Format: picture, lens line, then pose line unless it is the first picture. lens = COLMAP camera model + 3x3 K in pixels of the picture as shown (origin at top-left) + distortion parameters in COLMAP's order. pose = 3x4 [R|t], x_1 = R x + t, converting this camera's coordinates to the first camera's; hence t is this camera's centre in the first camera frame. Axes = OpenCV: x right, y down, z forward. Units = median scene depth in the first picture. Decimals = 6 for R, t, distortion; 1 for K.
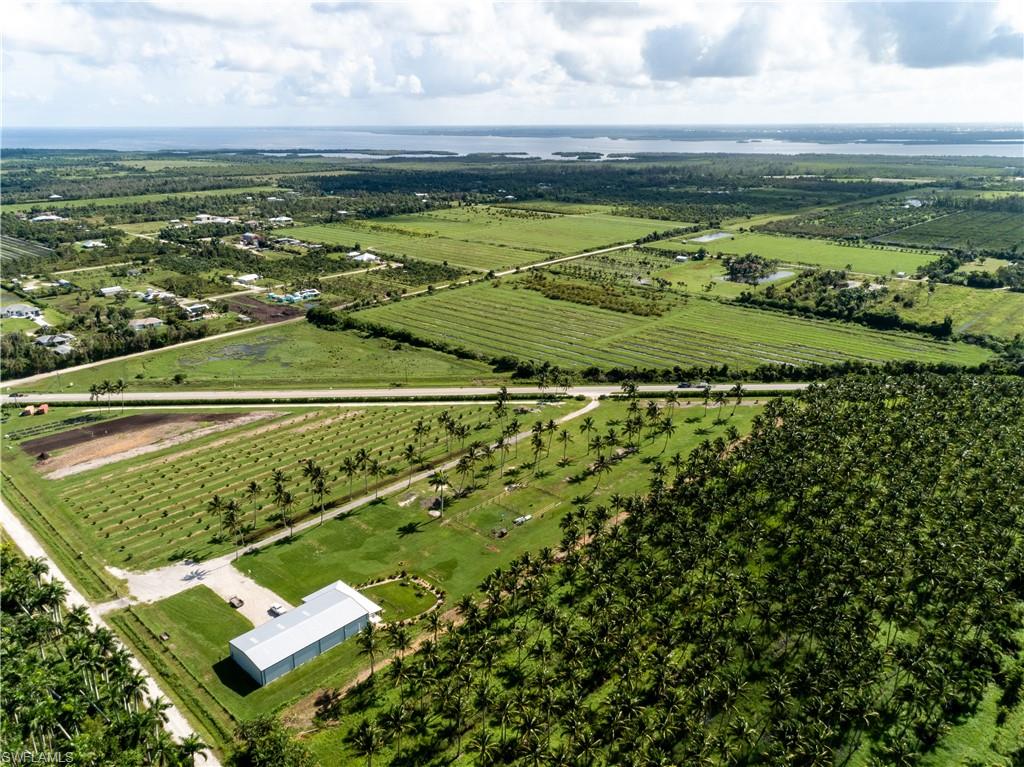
lens RADIAL K [[768.6, 0, 512.0], [0, 768.6, 383.5], [0, 0, 1]] dist [0.010242, 0.011676]
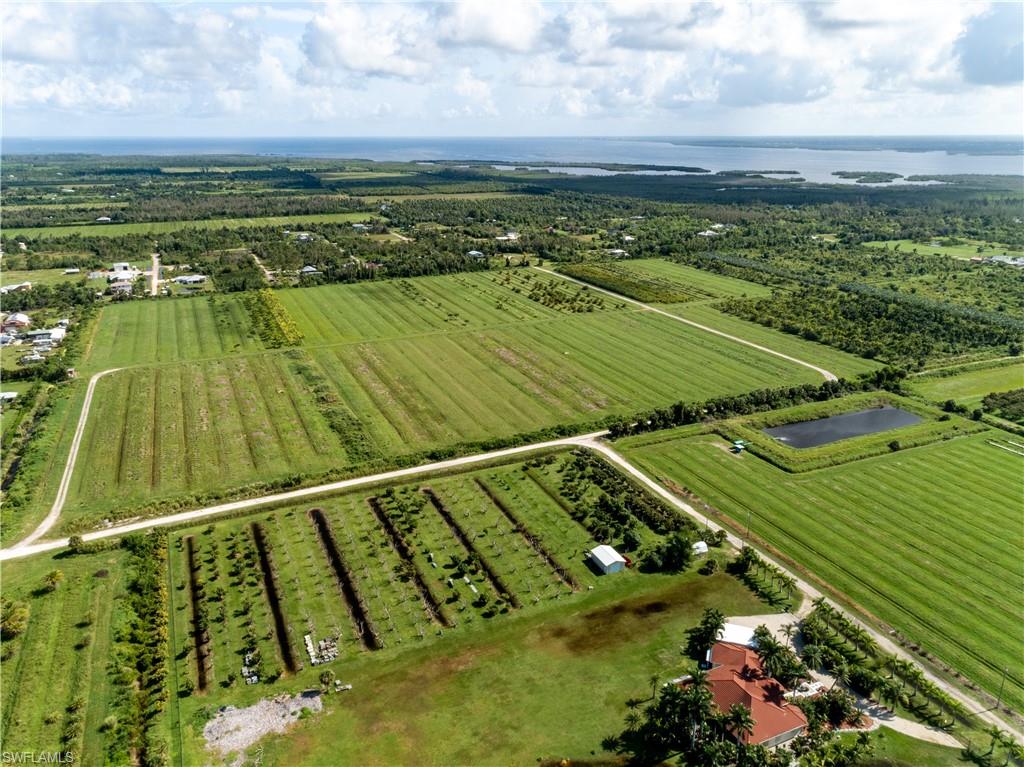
lens RADIAL K [[768.6, 0, 512.0], [0, 768.6, 383.5], [0, 0, 1]] dist [0.010242, 0.011676]
pose [[0.920701, 0.124616, -0.369837, 0.461960], [-0.128940, 0.991566, 0.013113, -0.366669], [0.368352, 0.035614, 0.929004, 1.062662]]
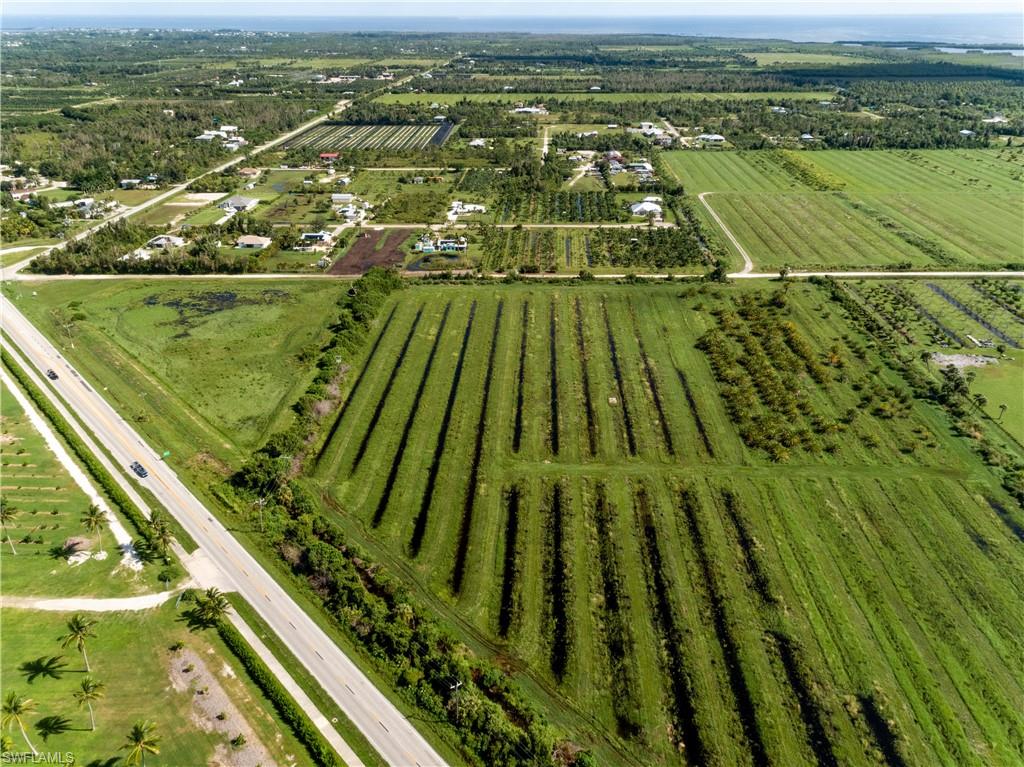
lens RADIAL K [[768.6, 0, 512.0], [0, 768.6, 383.5], [0, 0, 1]] dist [0.010242, 0.011676]
pose [[0.651797, 0.334377, -0.680700, 0.436348], [-0.247611, 0.942196, 0.225733, -0.218799], [0.716833, 0.021416, 0.696916, 0.633487]]
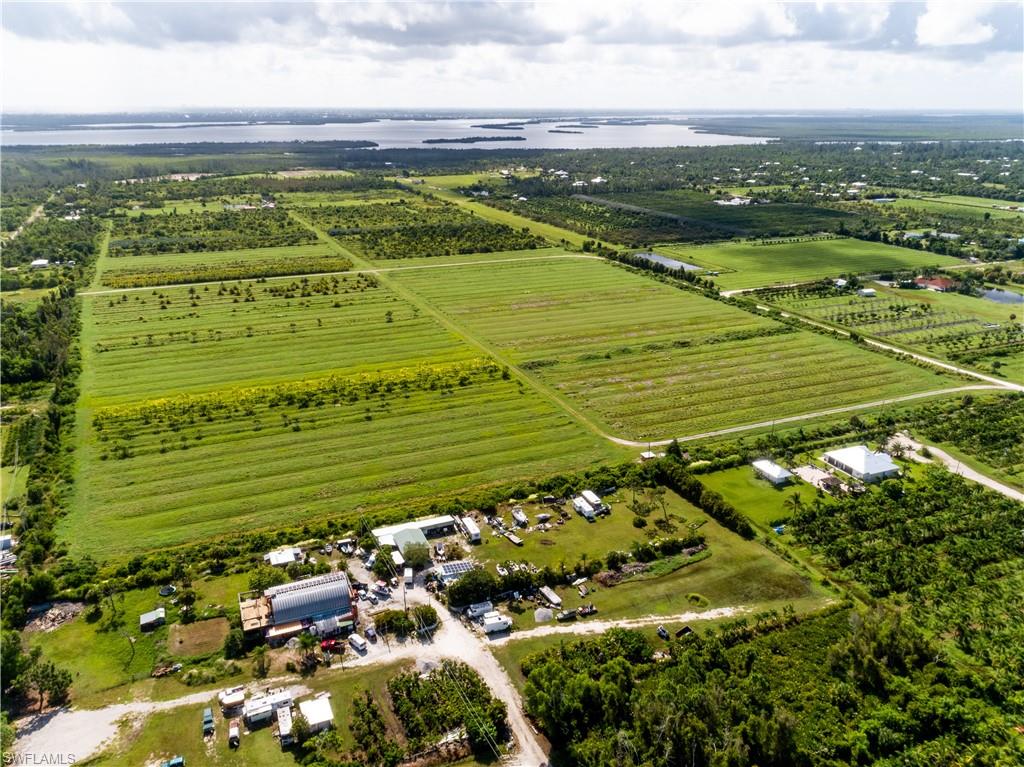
lens RADIAL K [[768.6, 0, 512.0], [0, 768.6, 383.5], [0, 0, 1]] dist [0.010242, 0.011676]
pose [[0.391167, -0.309360, 0.866767, -0.911116], [0.293201, 0.934627, 0.201260, -0.513812], [-0.872365, 0.175411, 0.456300, 1.518967]]
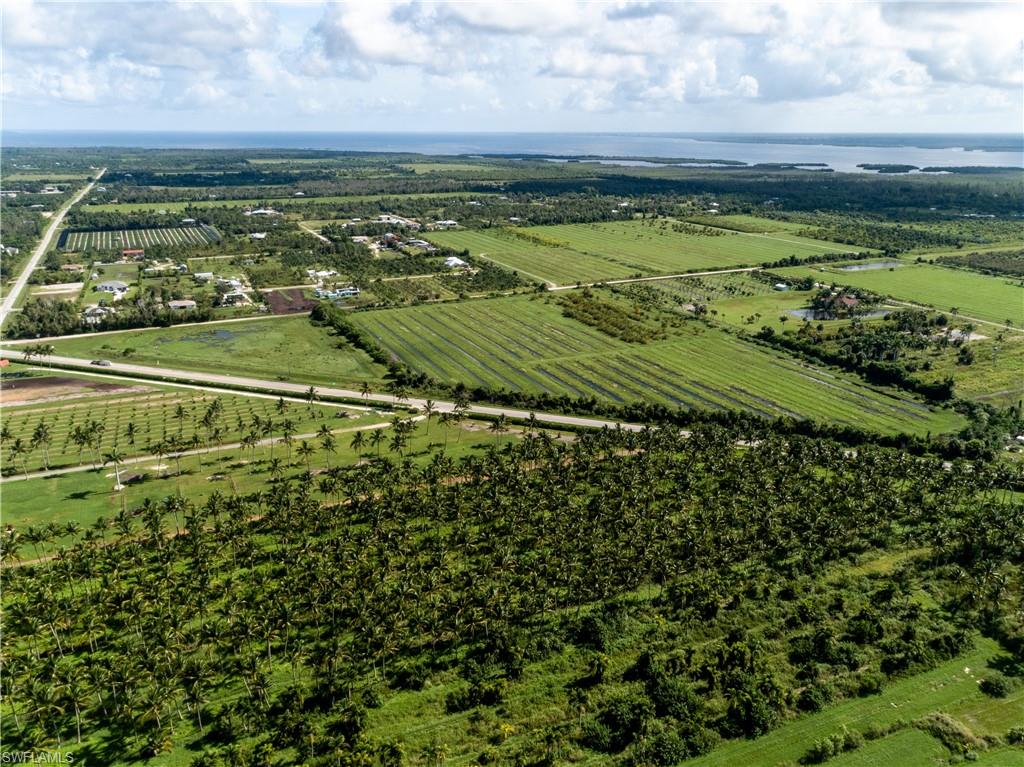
lens RADIAL K [[819.2, 0, 545.5], [0, 819.2, 411.2], [0, 0, 1]] dist [0.015107, 0.004564]
pose [[0.933707, 0.124110, -0.335839, 0.468857], [-0.122708, 0.992116, 0.025481, -0.022055], [0.336353, 0.017418, 0.941575, 0.064328]]
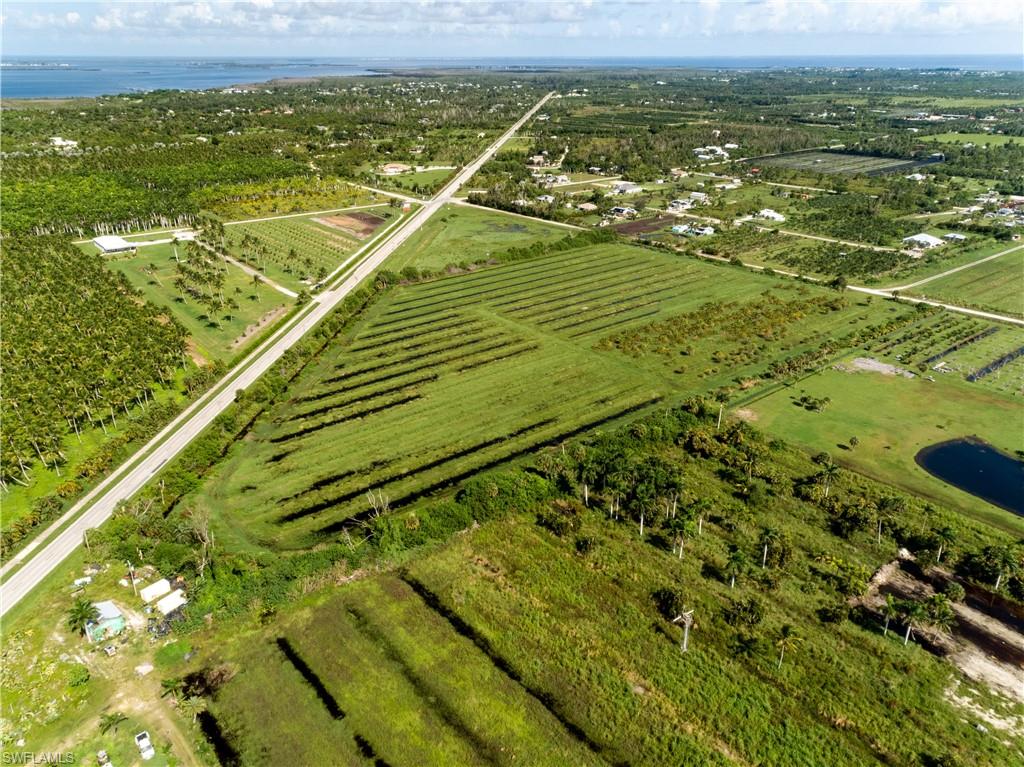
lens RADIAL K [[768.6, 0, 512.0], [0, 768.6, 383.5], [0, 0, 1]] dist [0.010242, 0.011676]
pose [[-0.137366, 0.396732, -0.907598, 0.936060], [-0.319122, 0.849702, 0.419724, -0.362731], [0.937706, 0.347290, 0.009886, 1.047490]]
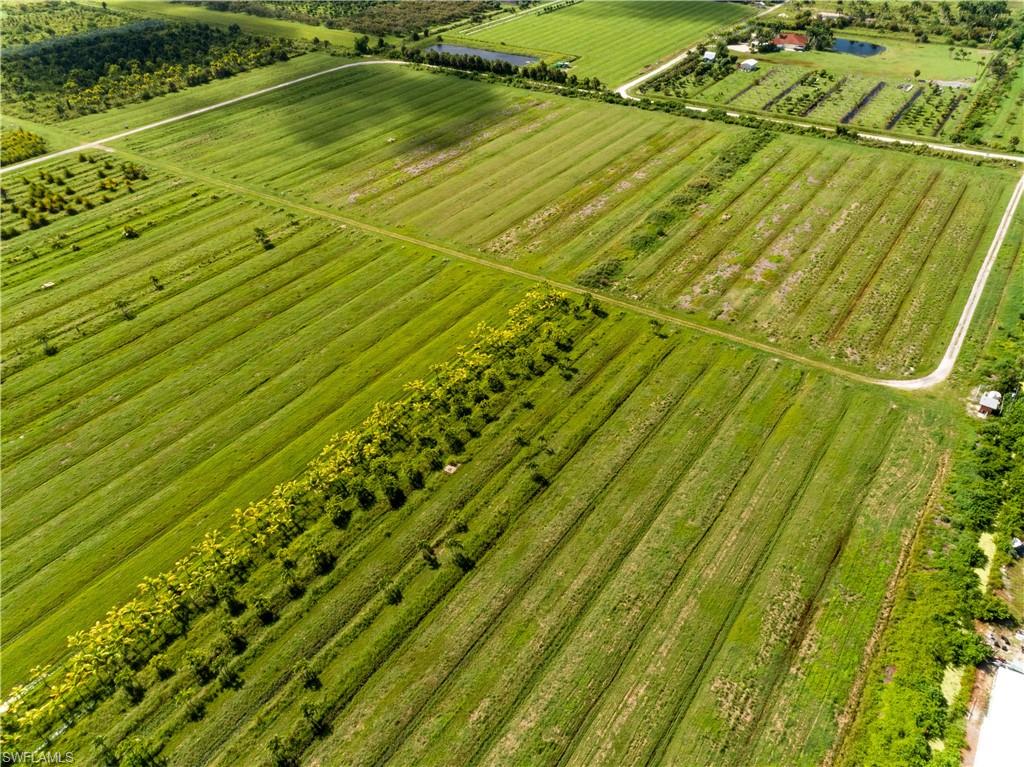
lens RADIAL K [[768.6, 0, 512.0], [0, 768.6, 383.5], [0, 0, 1]] dist [0.010242, 0.011676]
pose [[-0.161723, -0.581971, 0.796967, -0.644179], [0.328150, 0.729926, 0.599605, -0.653289], [-0.930679, 0.358494, 0.072928, 1.923489]]
